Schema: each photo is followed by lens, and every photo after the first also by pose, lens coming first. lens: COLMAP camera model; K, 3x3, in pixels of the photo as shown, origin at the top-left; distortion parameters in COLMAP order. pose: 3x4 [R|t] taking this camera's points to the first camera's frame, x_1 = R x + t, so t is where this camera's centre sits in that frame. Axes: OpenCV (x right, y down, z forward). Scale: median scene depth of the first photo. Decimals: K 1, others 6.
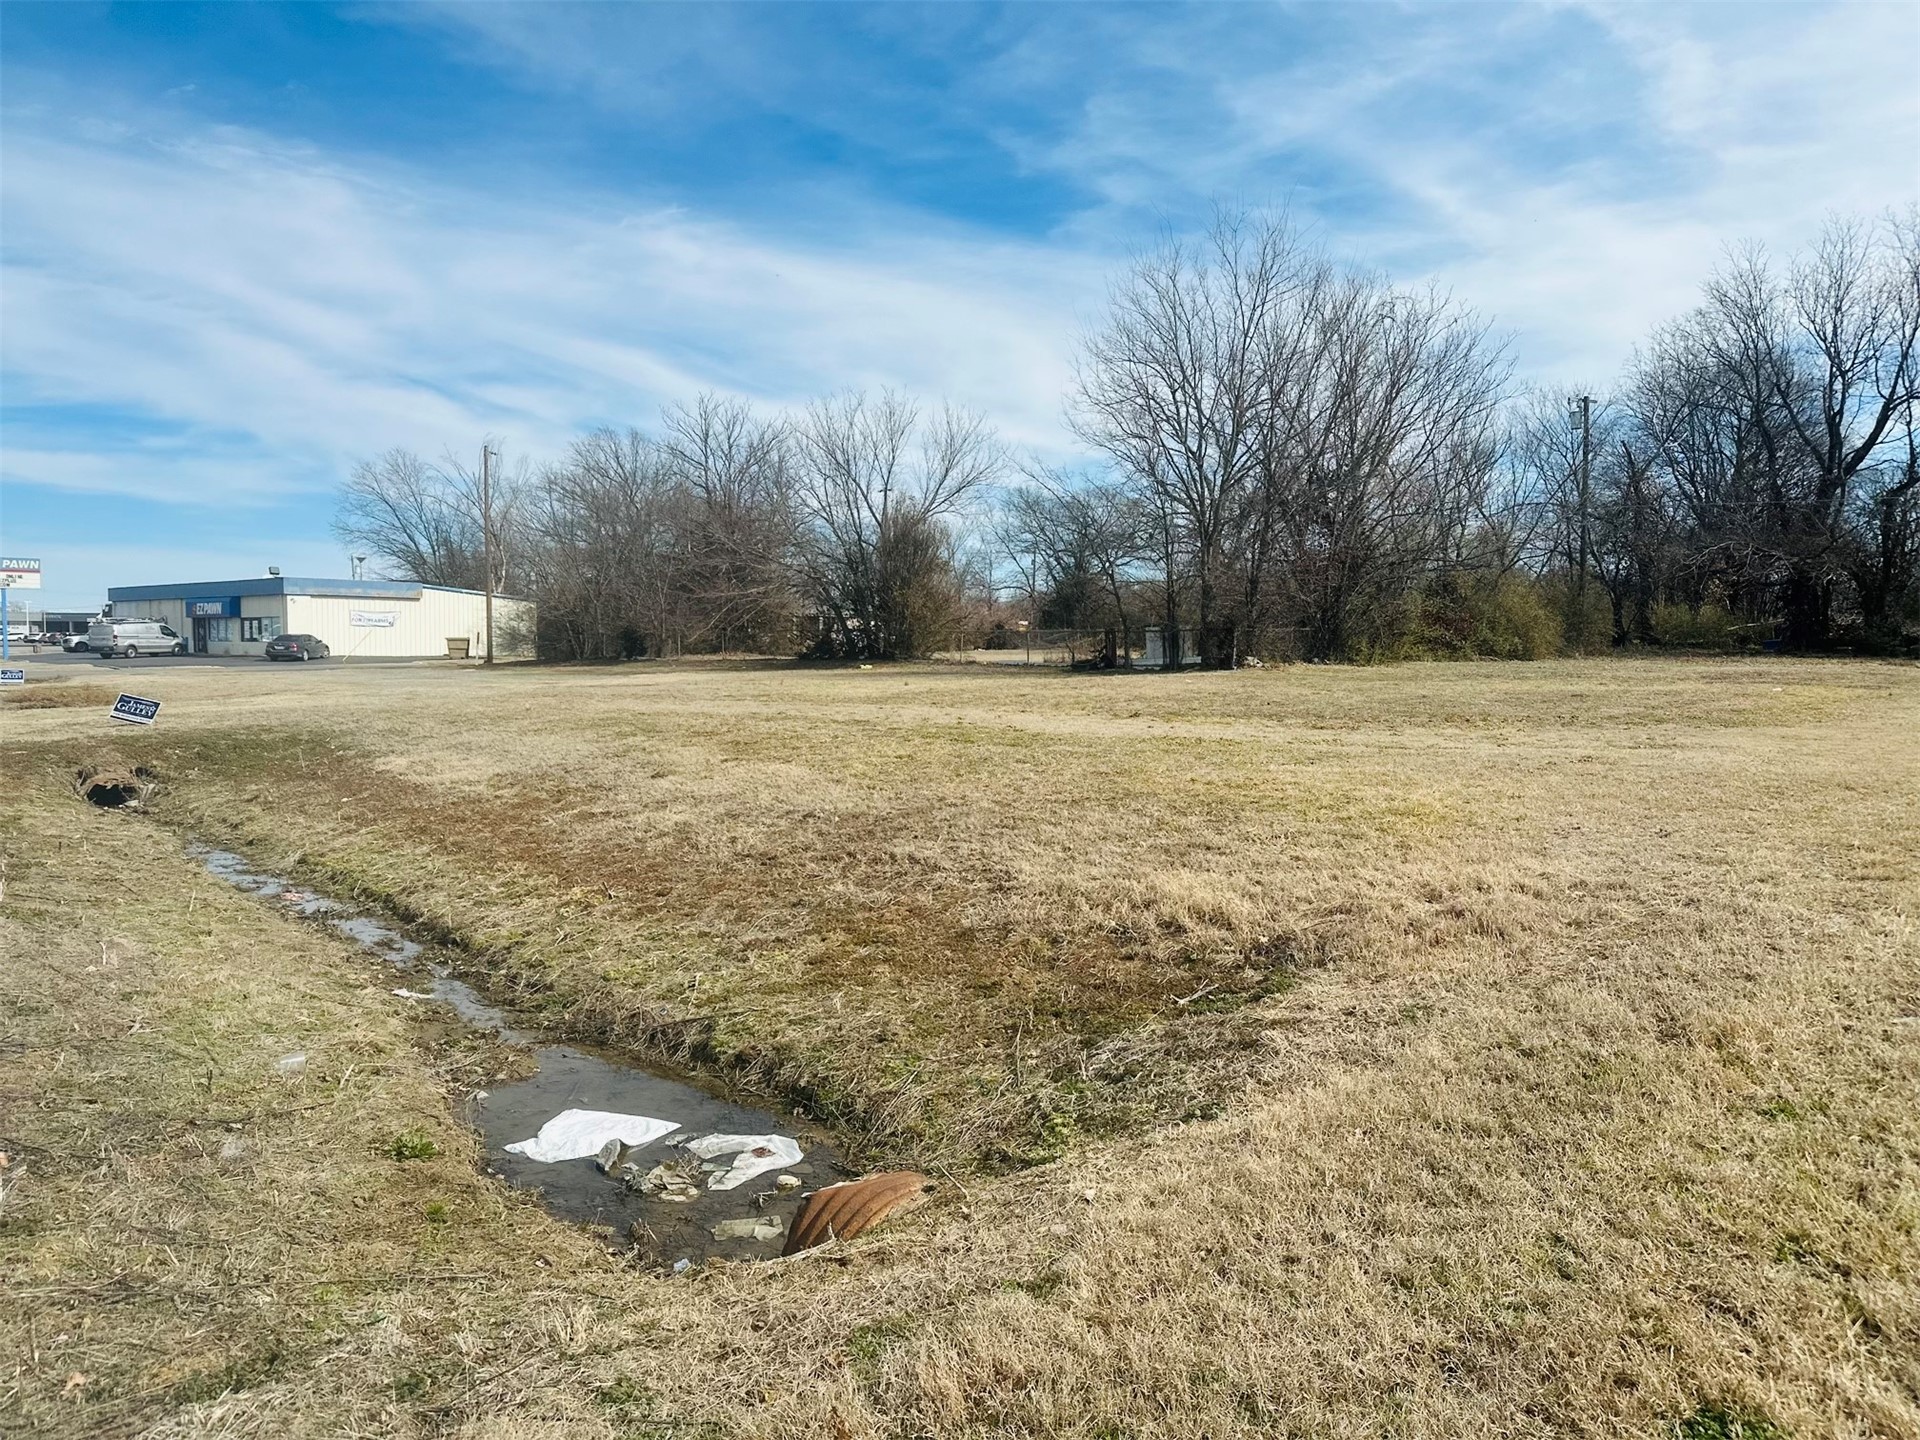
lens RADIAL K [[1323.7, 0, 961.6], [0, 1323.7, 739.6], [0, 0, 1]] dist [0.078395, -0.101096]
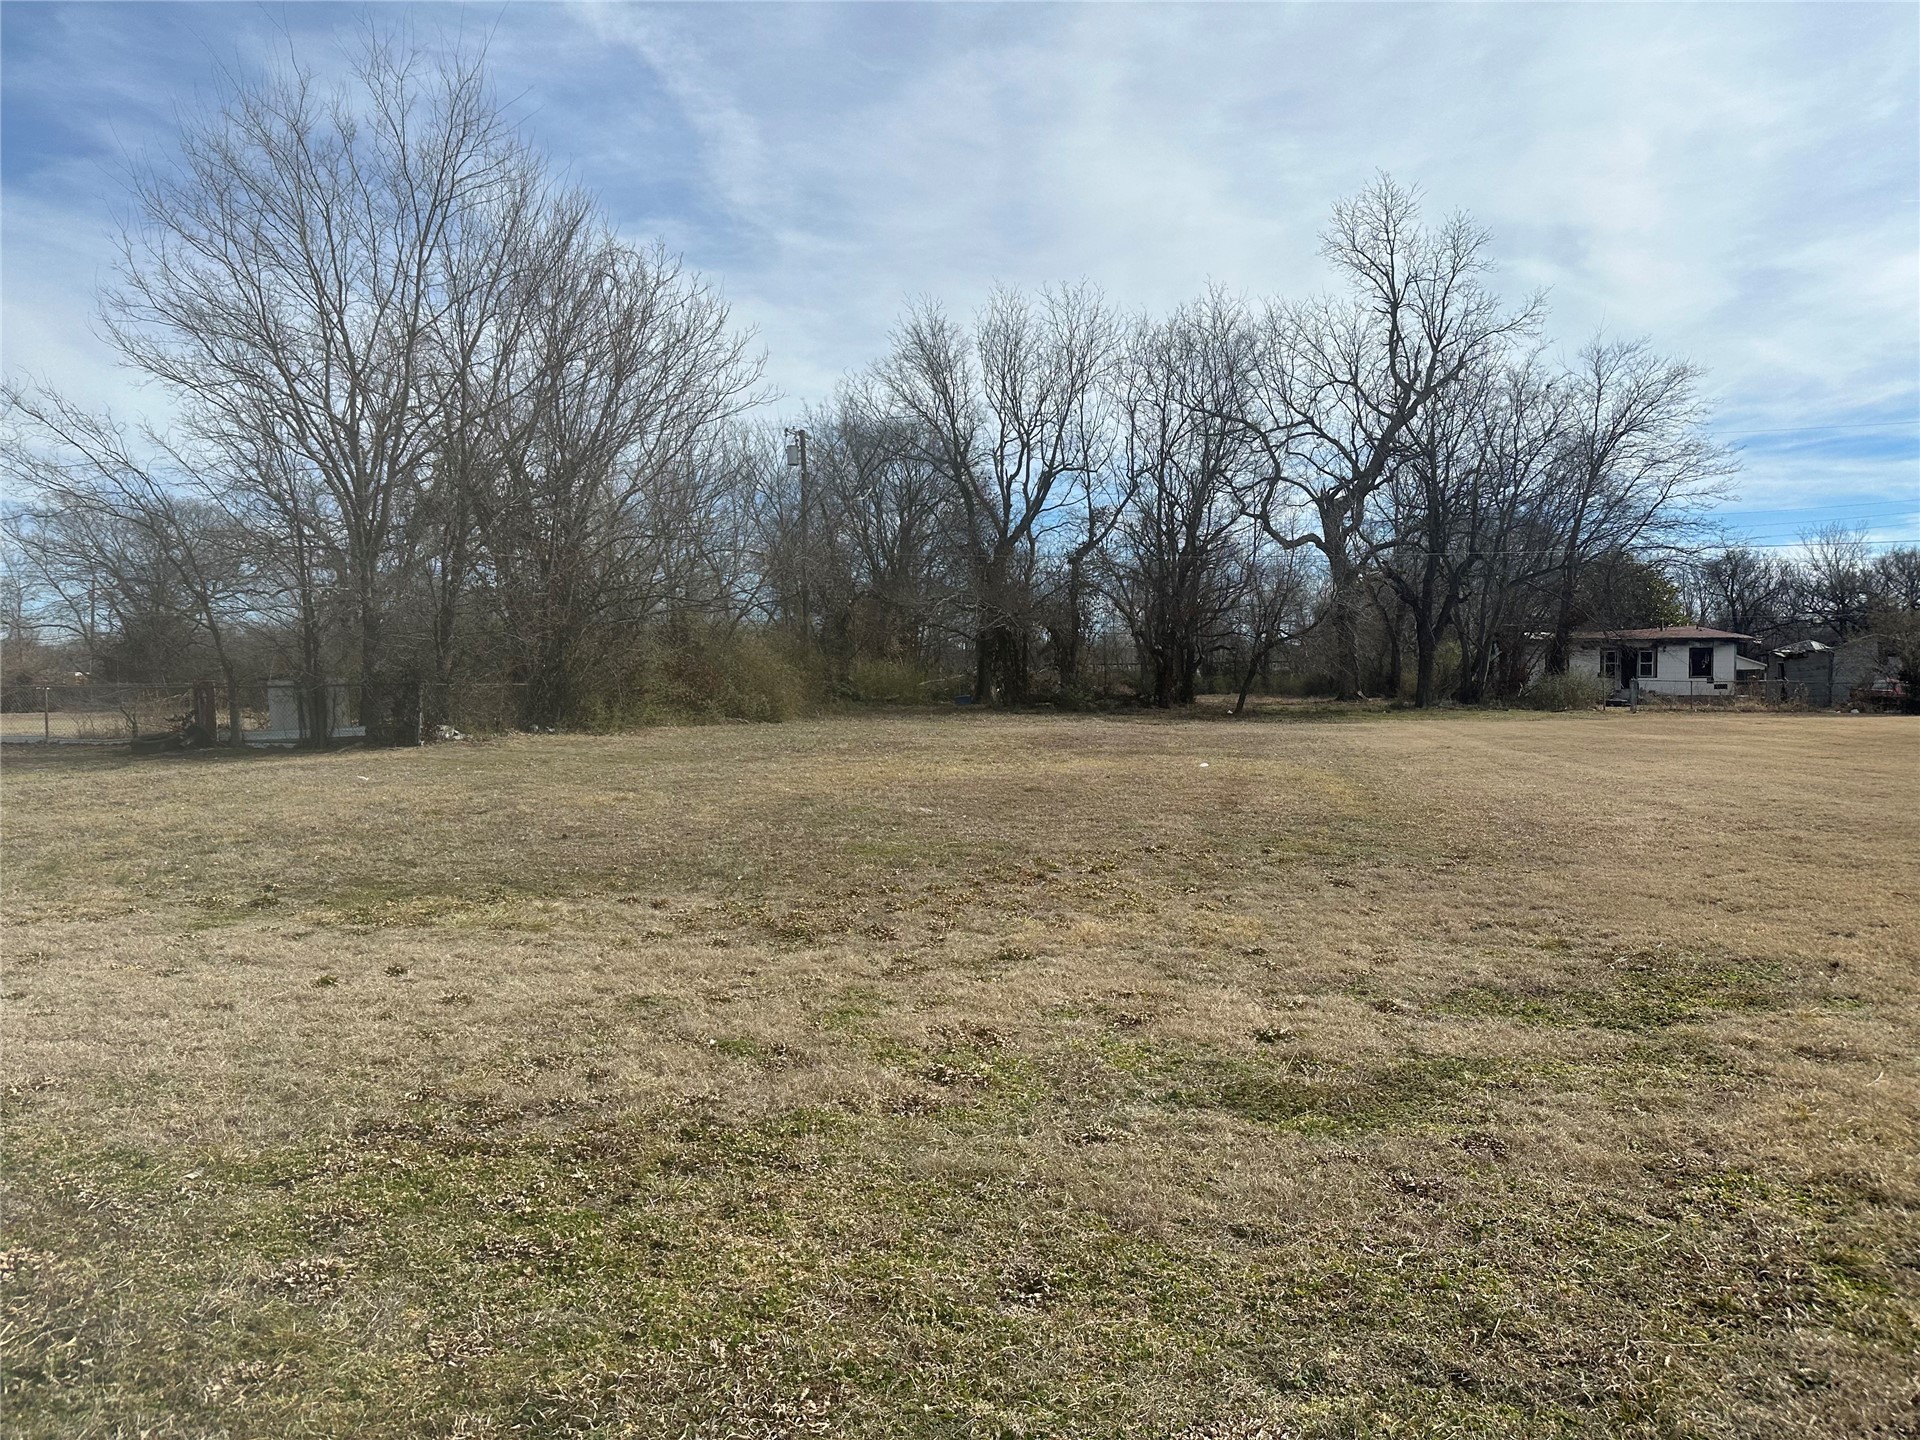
lens RADIAL K [[1323.7, 0, 968.6], [0, 1323.7, 717.5], [0, 0, 1]] dist [0.078395, -0.101096]
pose [[0.810874, -0.015424, 0.585018, 0.036630], [0.048748, 0.997959, -0.041257, -0.025433], [-0.583187, 0.061972, 0.809970, 0.296747]]
